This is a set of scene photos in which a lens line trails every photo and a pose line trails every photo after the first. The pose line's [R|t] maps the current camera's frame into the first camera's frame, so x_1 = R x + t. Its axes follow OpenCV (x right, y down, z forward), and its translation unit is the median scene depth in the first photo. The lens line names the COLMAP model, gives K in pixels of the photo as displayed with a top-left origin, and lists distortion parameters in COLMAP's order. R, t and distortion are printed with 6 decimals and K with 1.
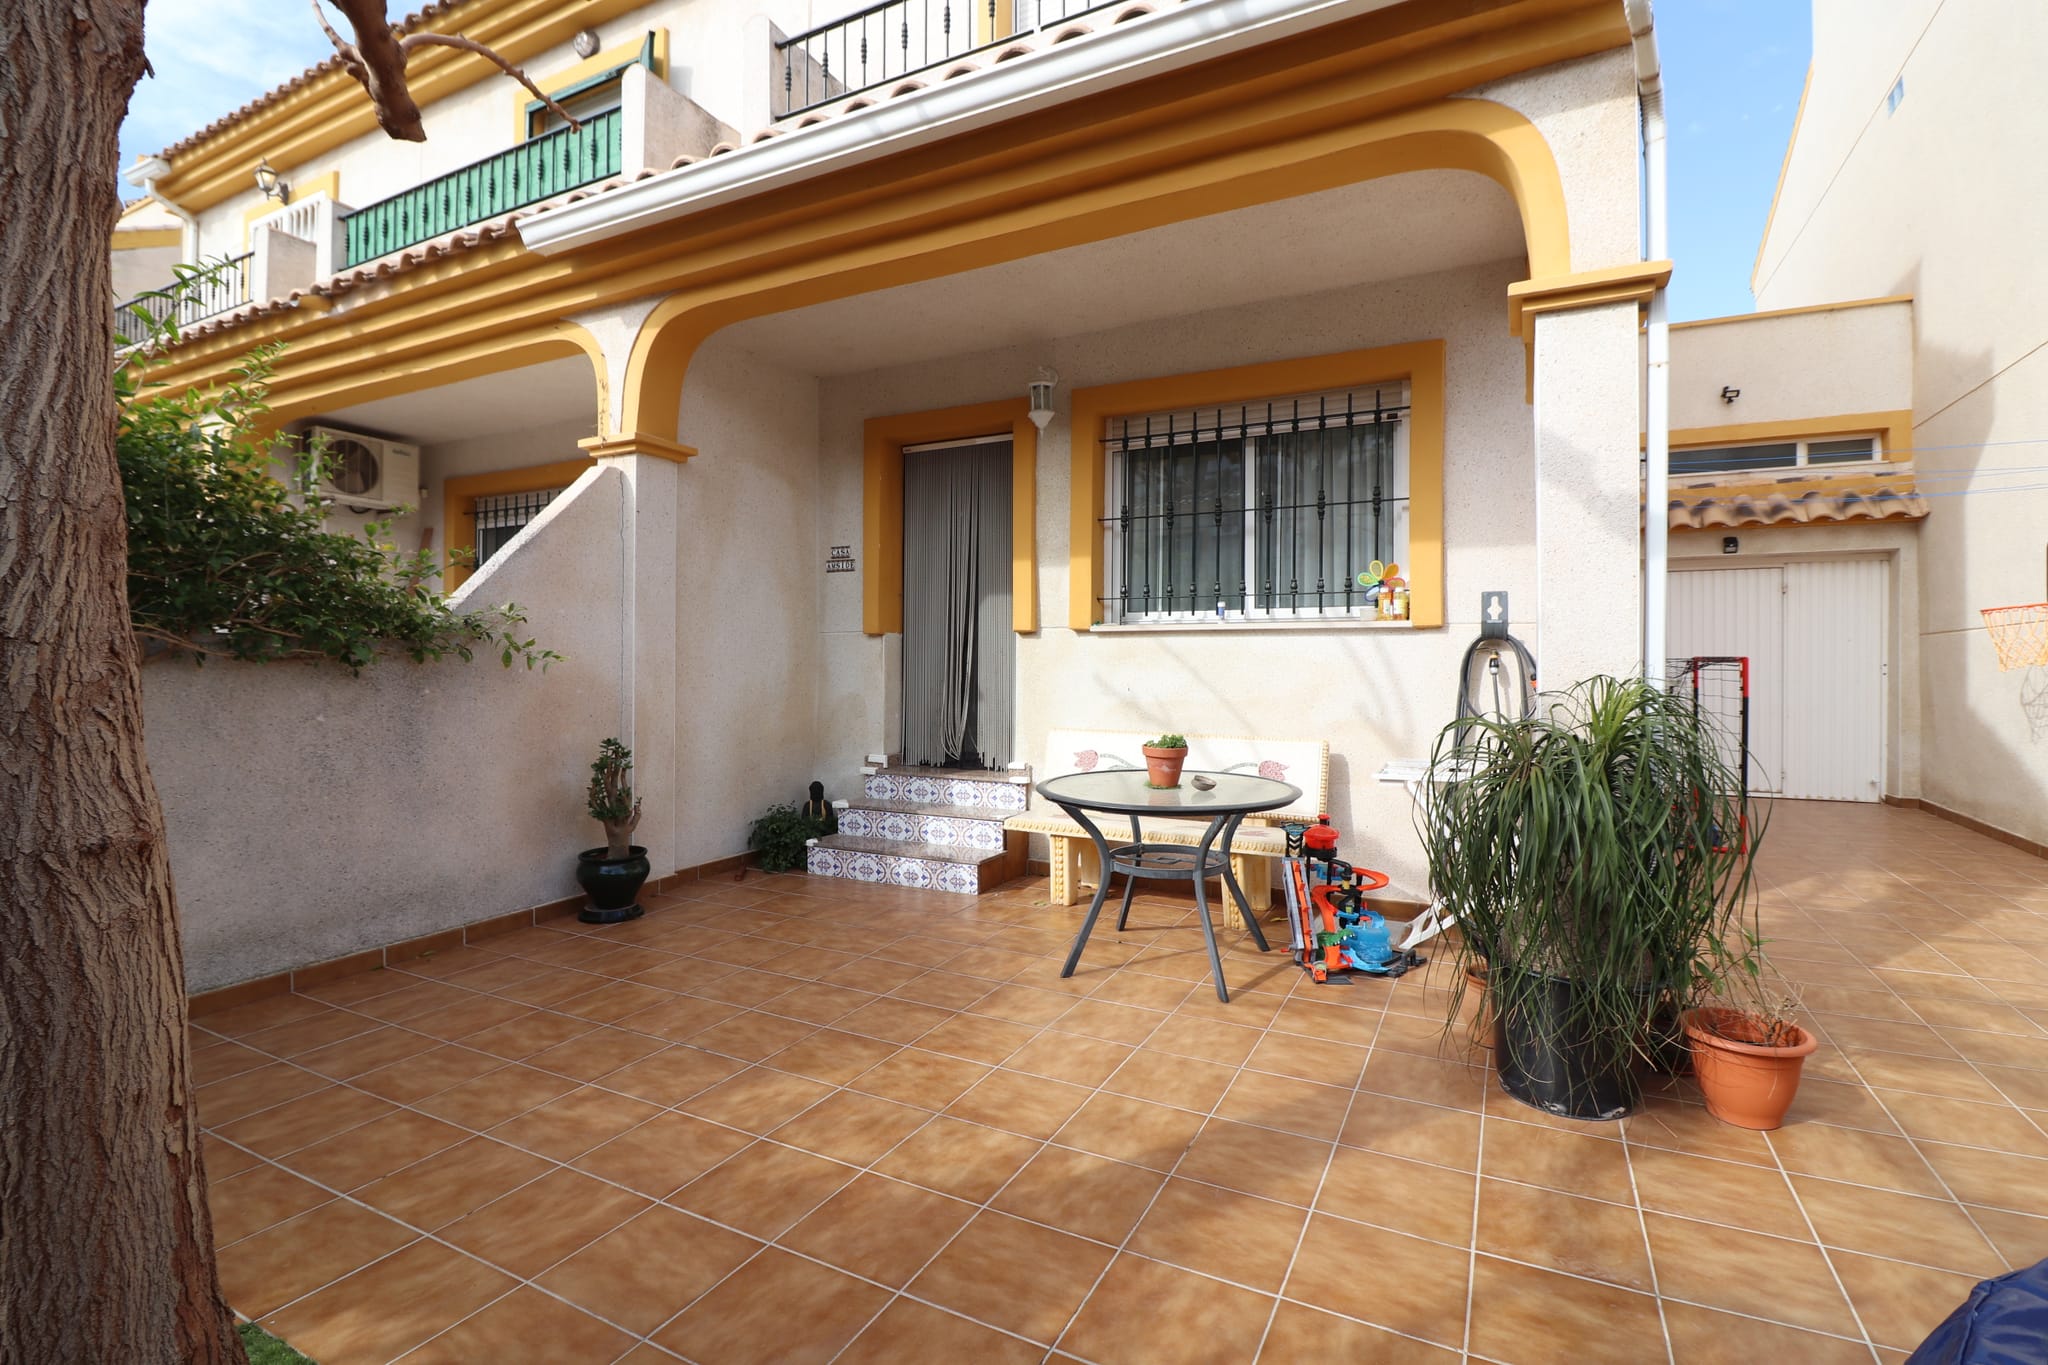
lens RADIAL K [[948.3, 0, 1014.8], [0, 948.3, 666.0], [0, 0, 1]] dist [-0.003549, -0.010742]
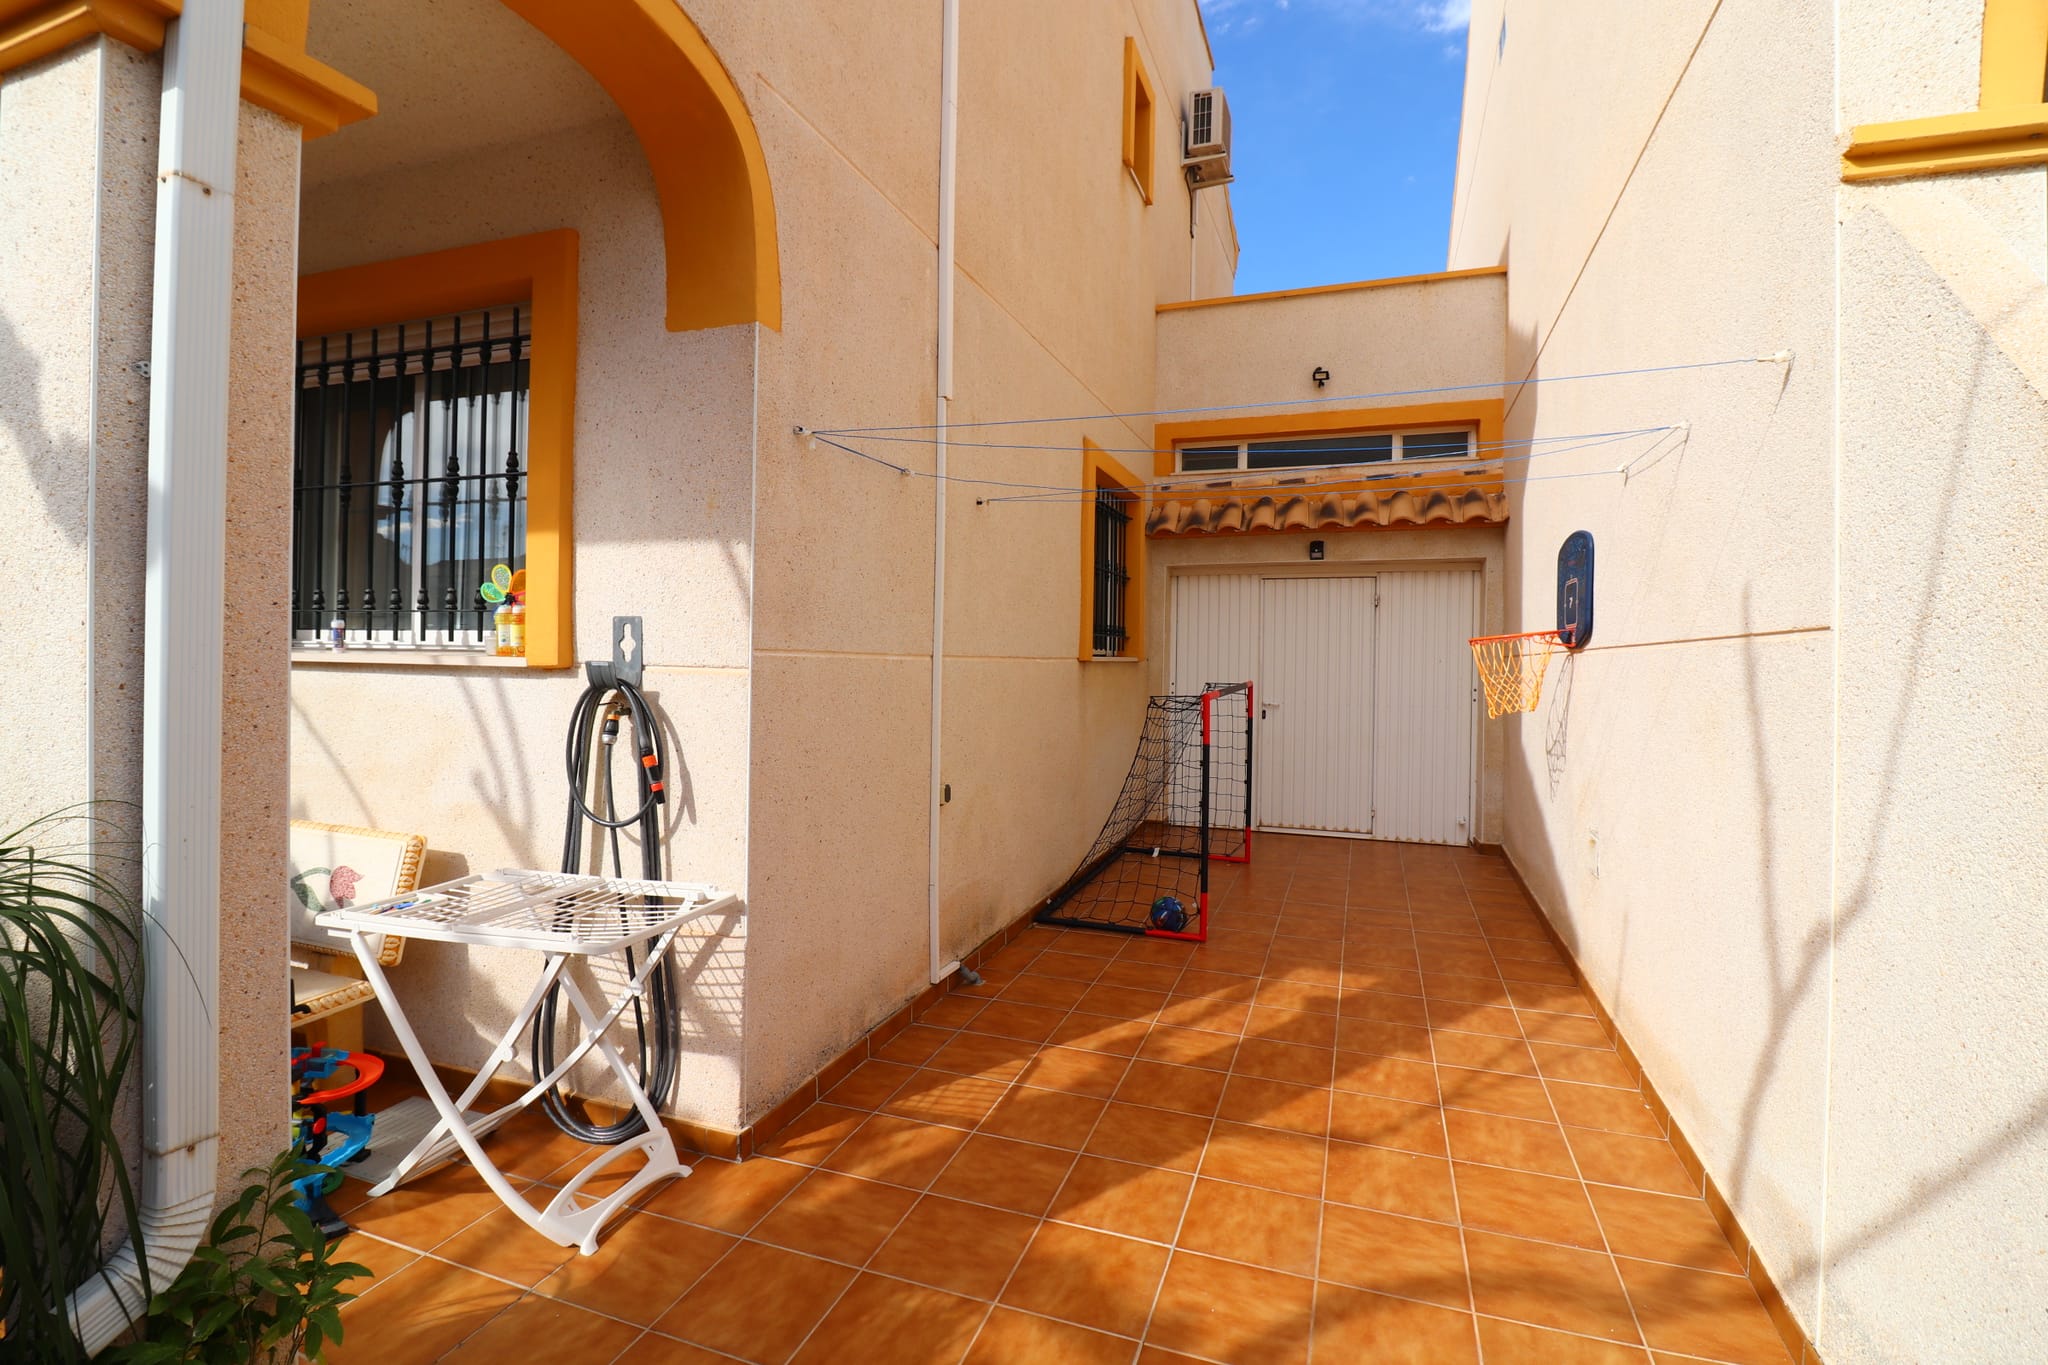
lens RADIAL K [[948.3, 0, 1014.5], [0, 948.3, 660.8], [0, 0, 1]] dist [-0.003549, -0.010742]
pose [[0.991758, 0.008610, 0.127832, 0.619630], [-0.009538, 0.999932, 0.006642, -0.049133], [-0.127766, -0.007806, 0.991774, 0.282554]]
